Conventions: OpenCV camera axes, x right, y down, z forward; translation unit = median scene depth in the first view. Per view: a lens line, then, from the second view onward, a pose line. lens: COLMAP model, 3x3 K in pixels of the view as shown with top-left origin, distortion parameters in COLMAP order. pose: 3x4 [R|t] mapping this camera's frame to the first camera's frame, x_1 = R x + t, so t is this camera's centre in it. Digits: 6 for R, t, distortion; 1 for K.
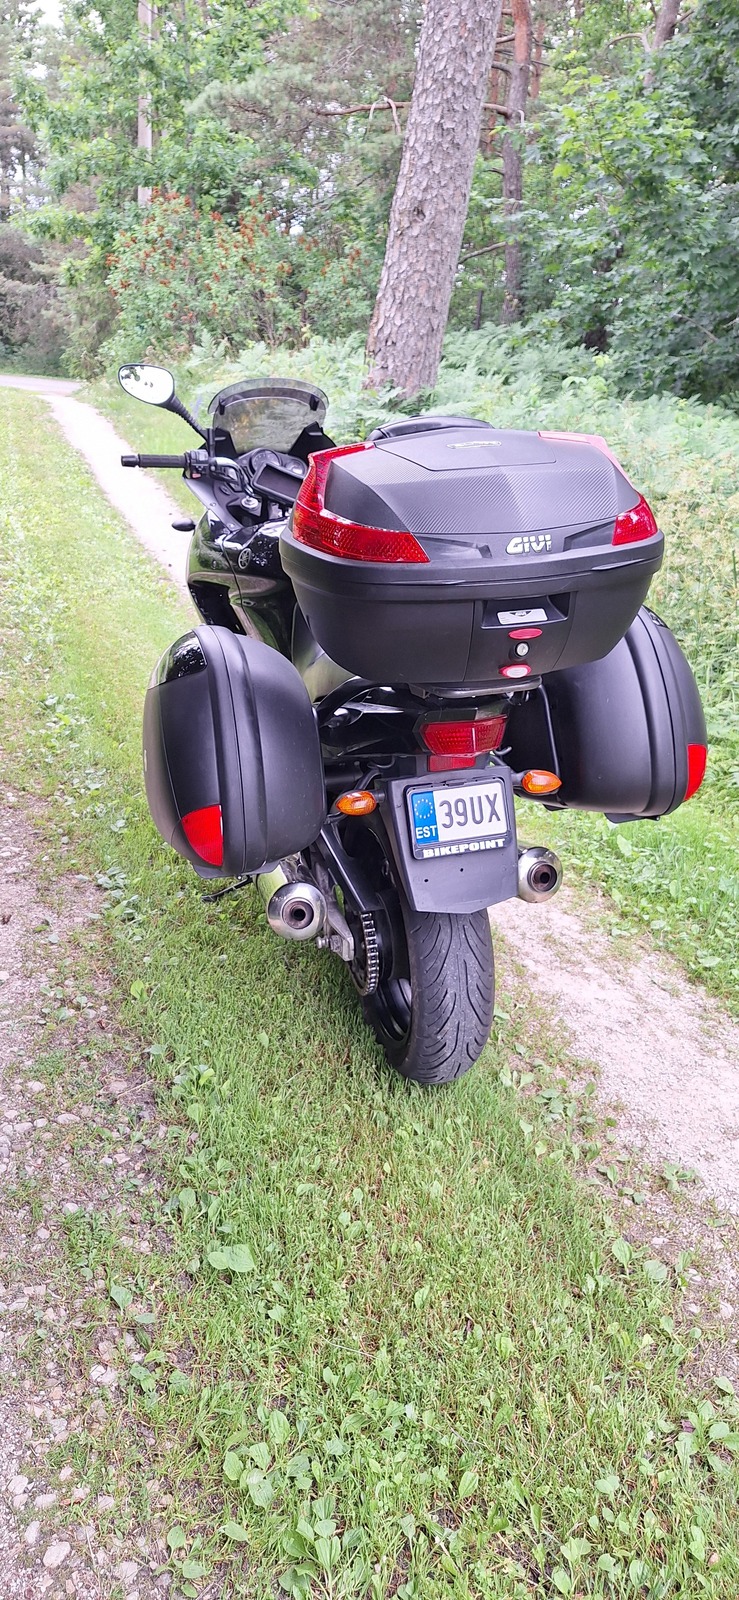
lens RADIAL K [[1132.2, 0, 366.8], [0, 1132.2, 793.3], [0, 0, 1]] dist [0.043053, -0.025561]
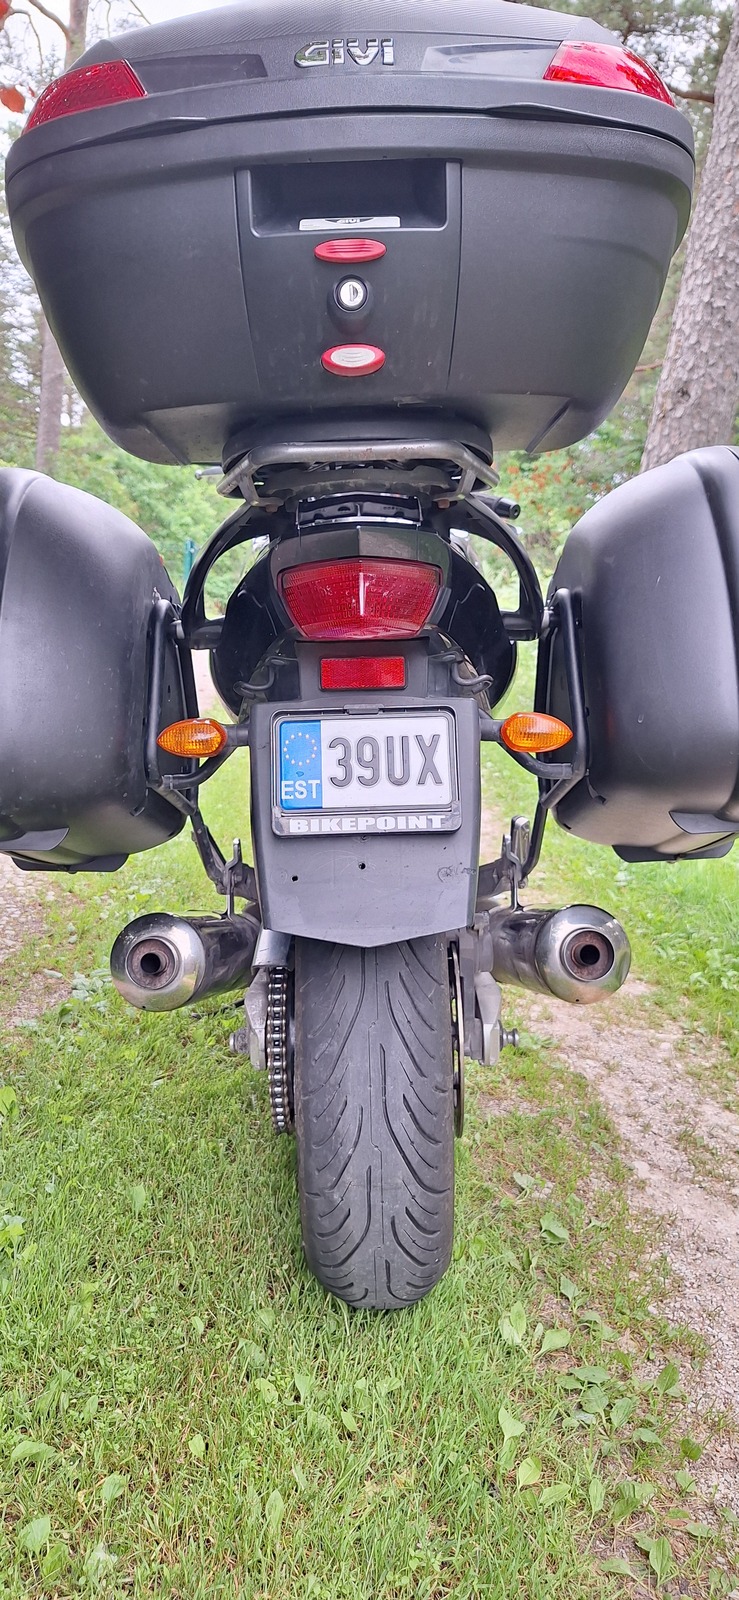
lens RADIAL K [[1132.2, 0, 351.1], [0, 1132.2, 812.3], [0, 0, 1]] dist [0.043053, -0.025561]
pose [[0.958139, 0.045958, -0.282589, 0.190421], [-0.106967, 0.973018, -0.204435, 0.126628], [0.265569, 0.226105, 0.937203, 0.396011]]
